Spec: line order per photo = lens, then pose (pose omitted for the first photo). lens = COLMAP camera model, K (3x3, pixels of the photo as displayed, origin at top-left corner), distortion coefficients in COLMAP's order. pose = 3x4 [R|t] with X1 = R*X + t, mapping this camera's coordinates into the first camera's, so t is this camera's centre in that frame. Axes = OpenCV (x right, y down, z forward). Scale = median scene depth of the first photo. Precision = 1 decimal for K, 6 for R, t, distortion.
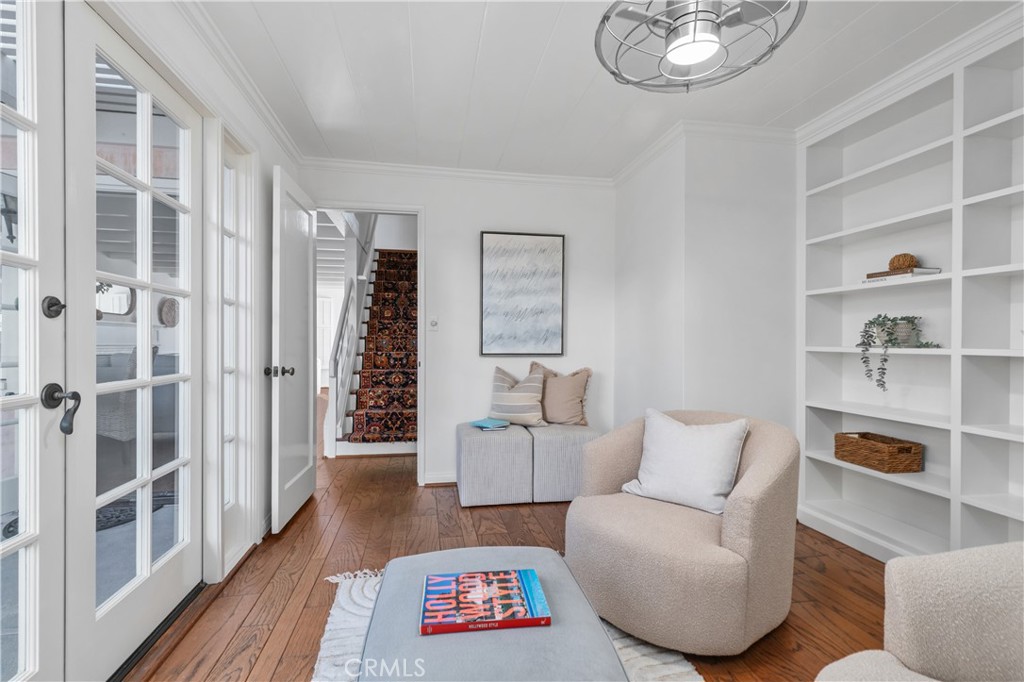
lens RADIAL K [[464.5, 0, 511.1], [0, 464.5, 342.4], [0, 0, 1]] dist [0.003549, 0.000736]
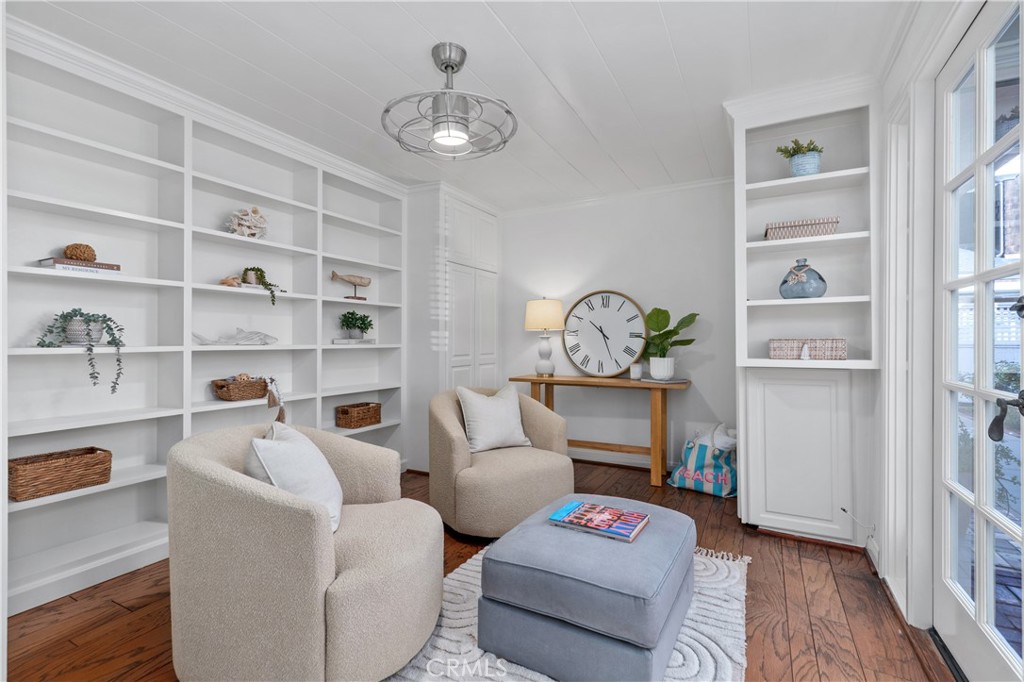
lens RADIAL K [[464.5, 0, 511.5], [0, 464.5, 338.1], [0, 0, 1]] dist [0.003549, 0.000736]
pose [[-0.777749, 0.002051, 0.628571, -0.746249], [0.001302, 0.999998, -0.001652, -0.007122], [-0.628573, -0.000466, -0.777750, 2.272246]]
